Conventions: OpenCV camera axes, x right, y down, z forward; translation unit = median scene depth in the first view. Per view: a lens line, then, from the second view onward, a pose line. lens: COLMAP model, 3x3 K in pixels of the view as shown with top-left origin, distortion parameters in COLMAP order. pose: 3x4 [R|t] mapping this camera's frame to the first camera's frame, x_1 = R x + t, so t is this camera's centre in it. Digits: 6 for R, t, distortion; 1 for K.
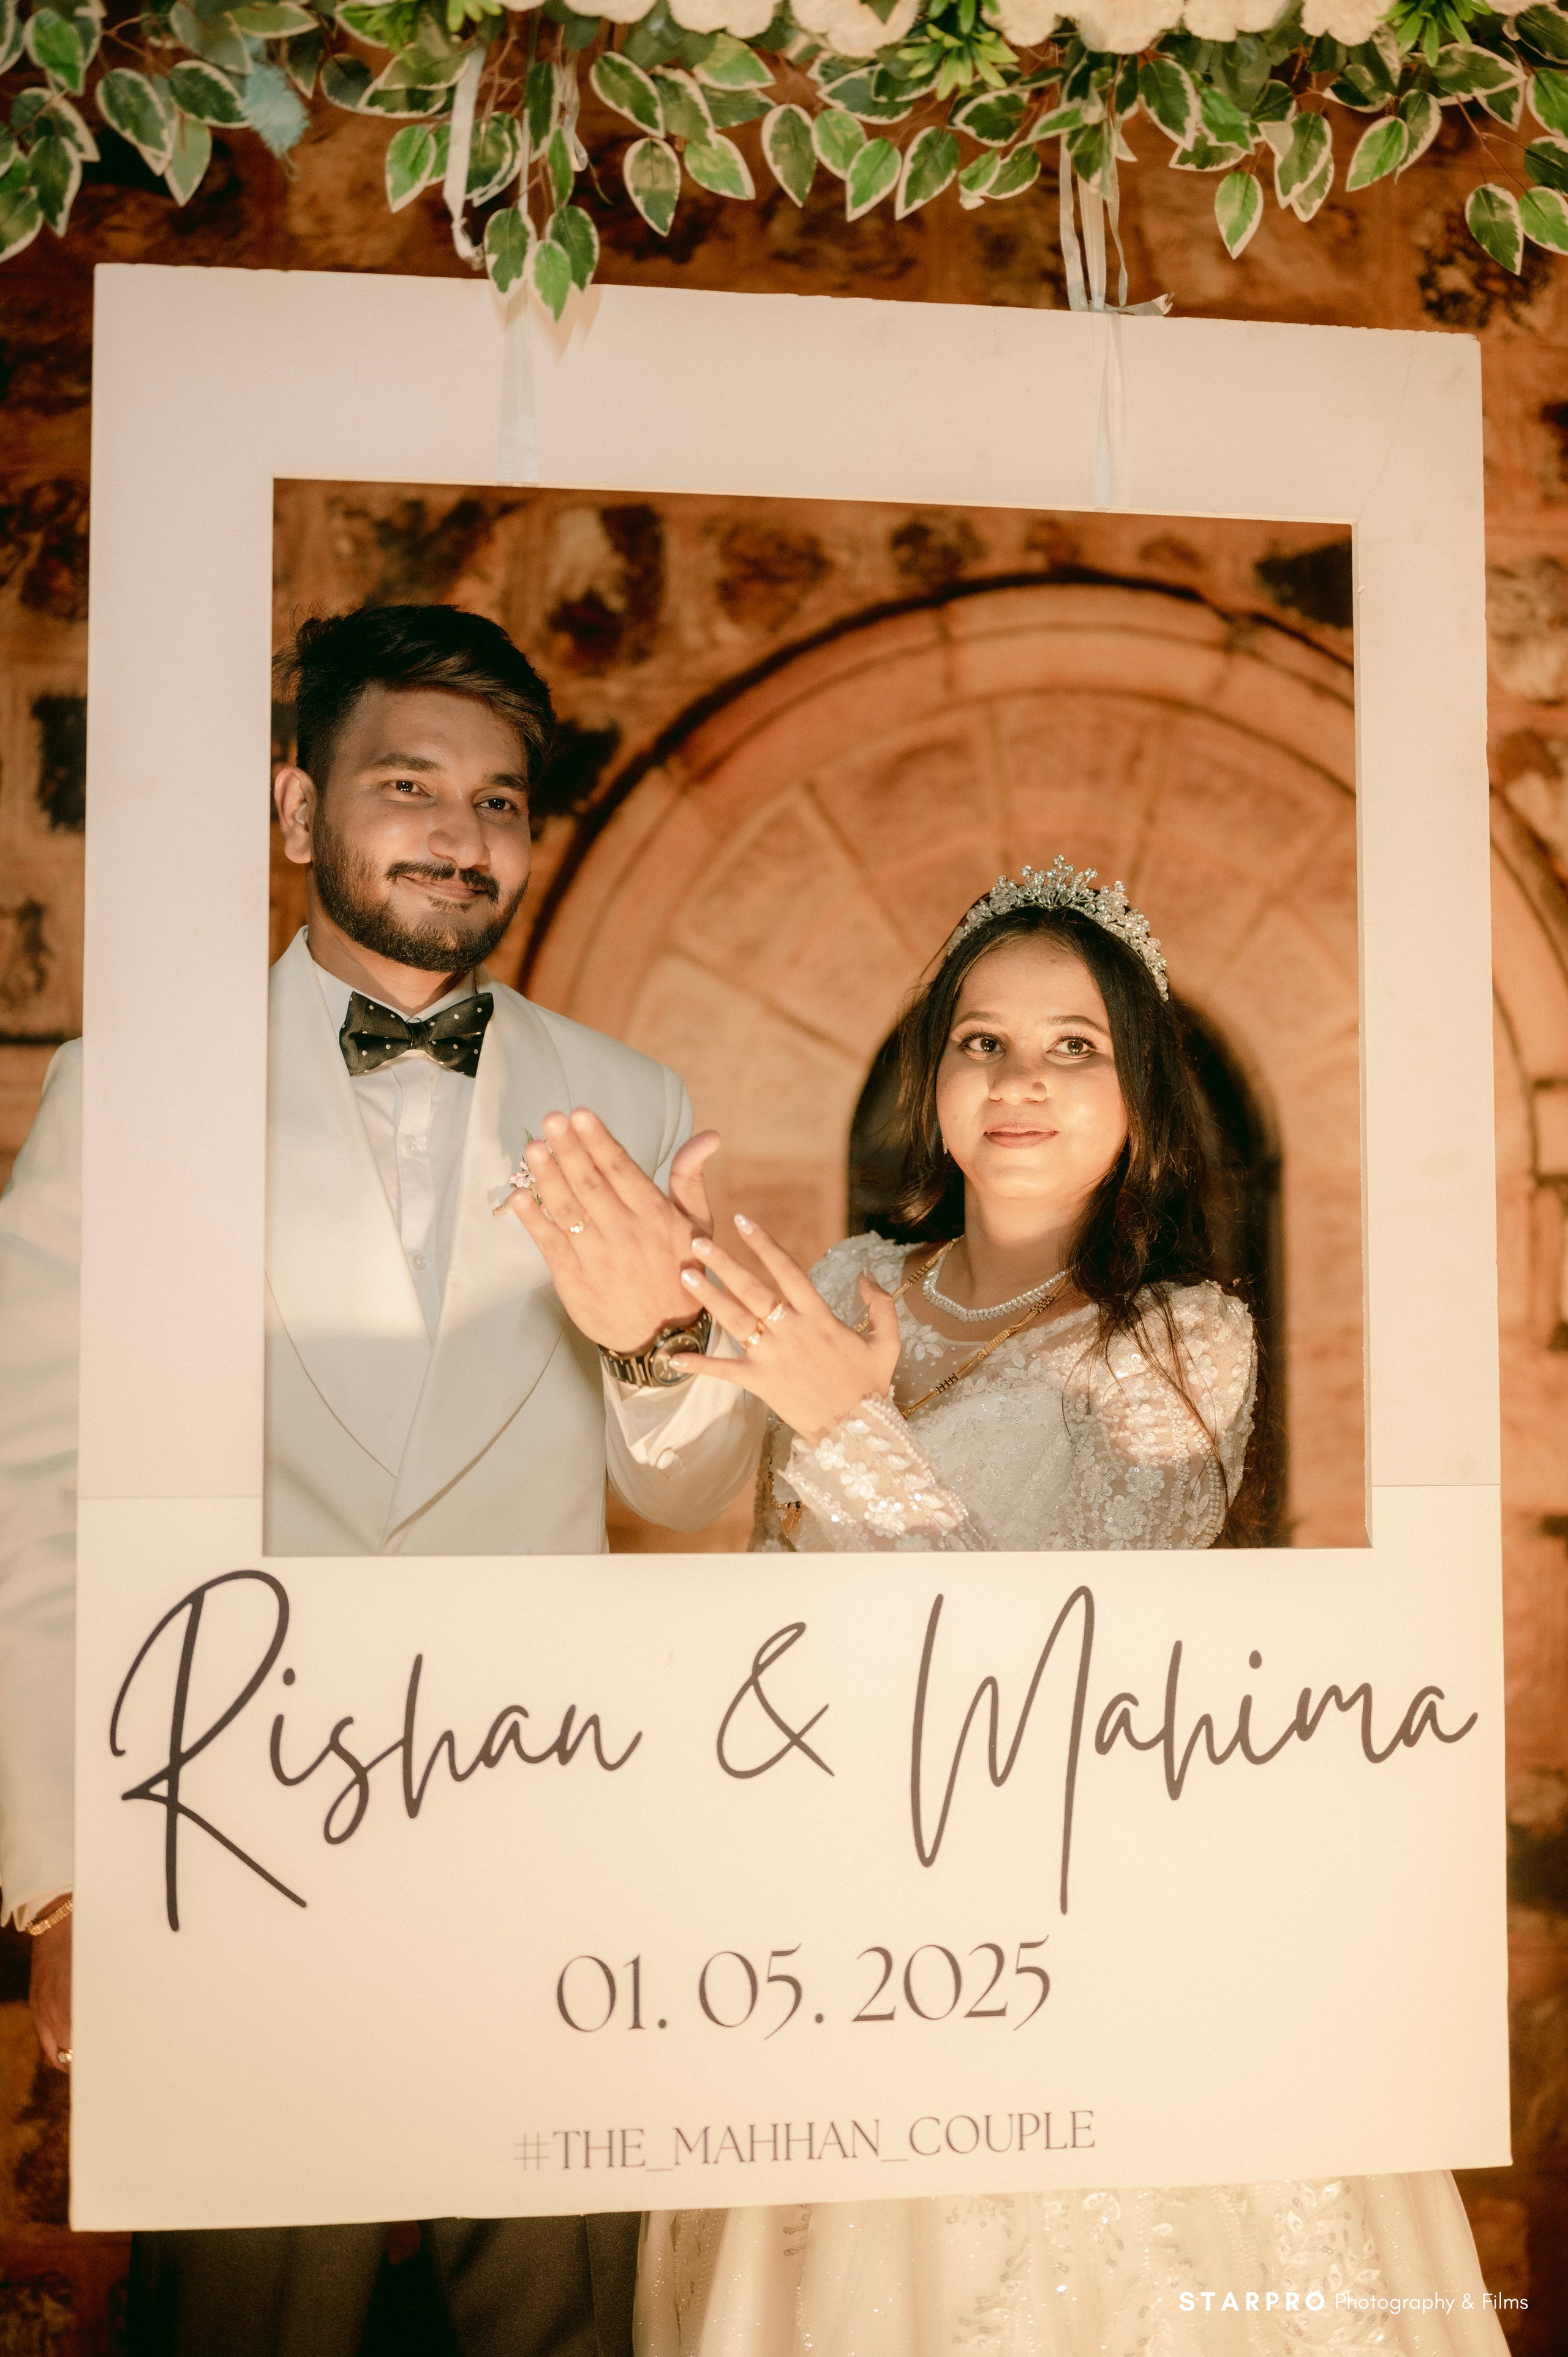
lens RADIAL K [[3296.1, 0, 784.9], [0, 3296.1, 1068.1], [0, 0, 1]] dist [-0.017719, -0.195481]
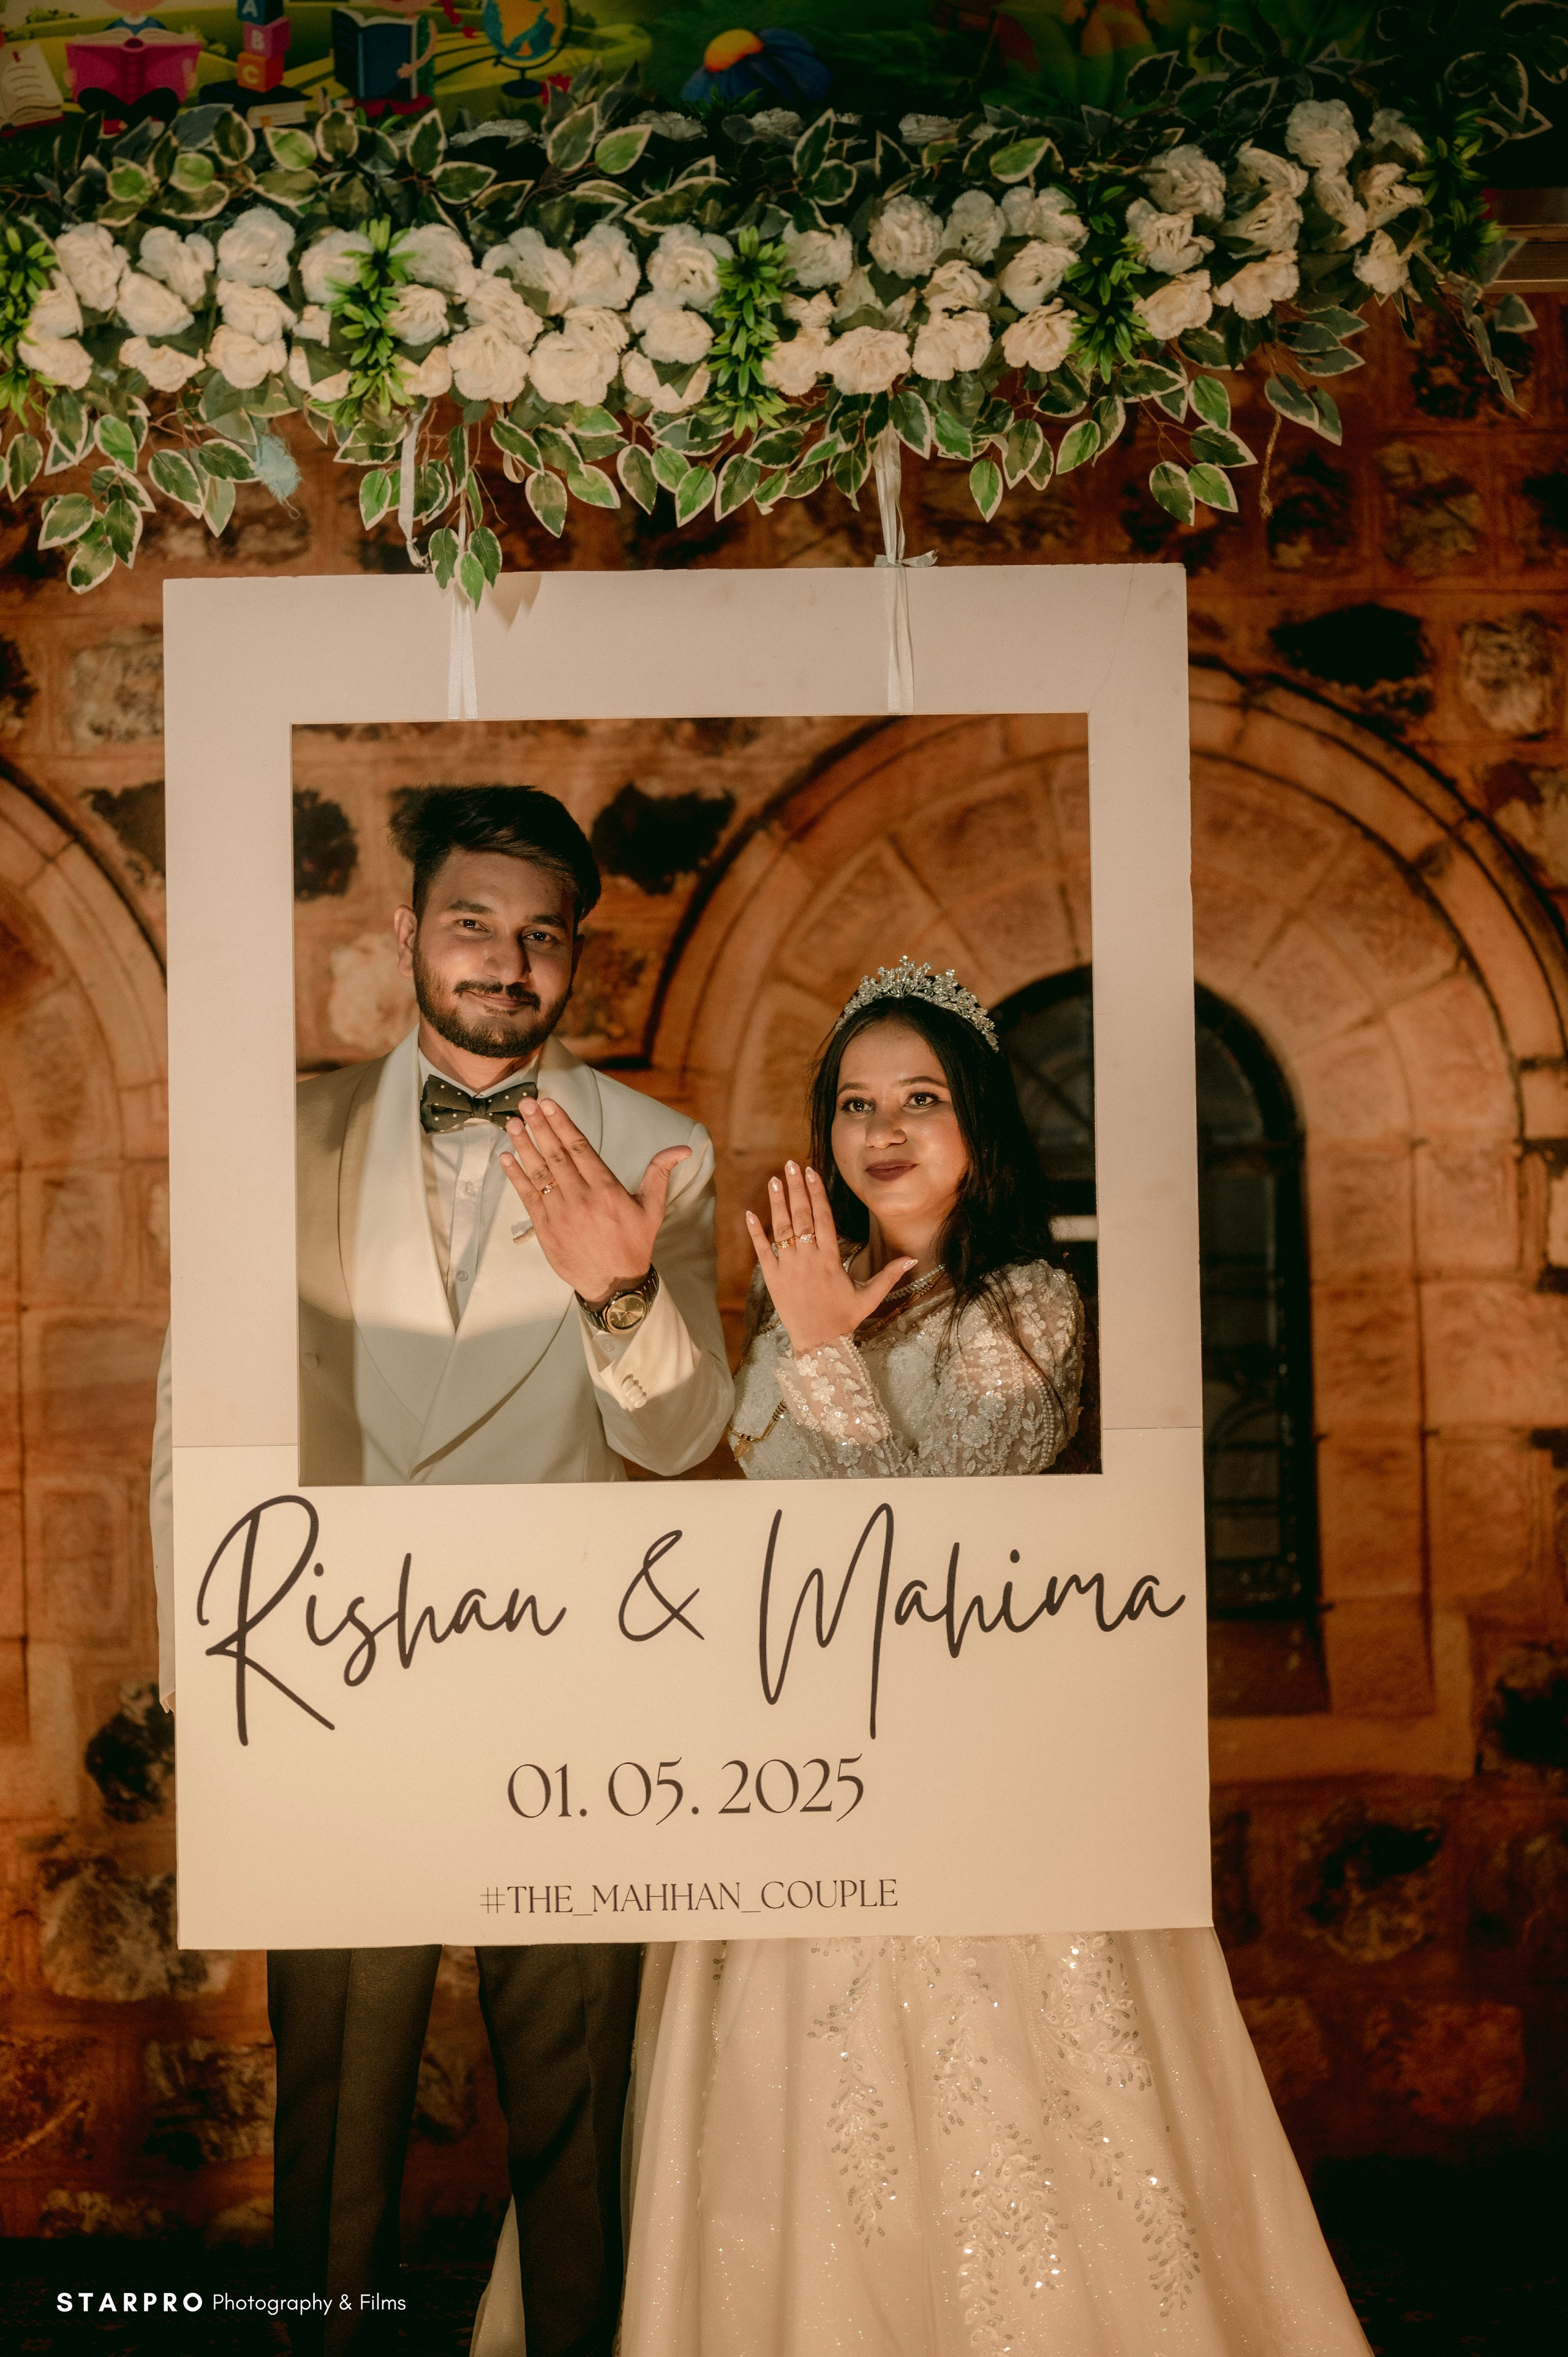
lens RADIAL K [[3296.1, 0, 784.9], [0, 3296.1, 1068.1], [0, 0, 1]] dist [-0.017719, -0.195481]
pose [[0.988230, -0.024492, -0.151005, 0.265914], [0.029611, 0.999057, 0.031742, -0.071592], [0.150085, -0.035839, 0.988023, -0.372297]]
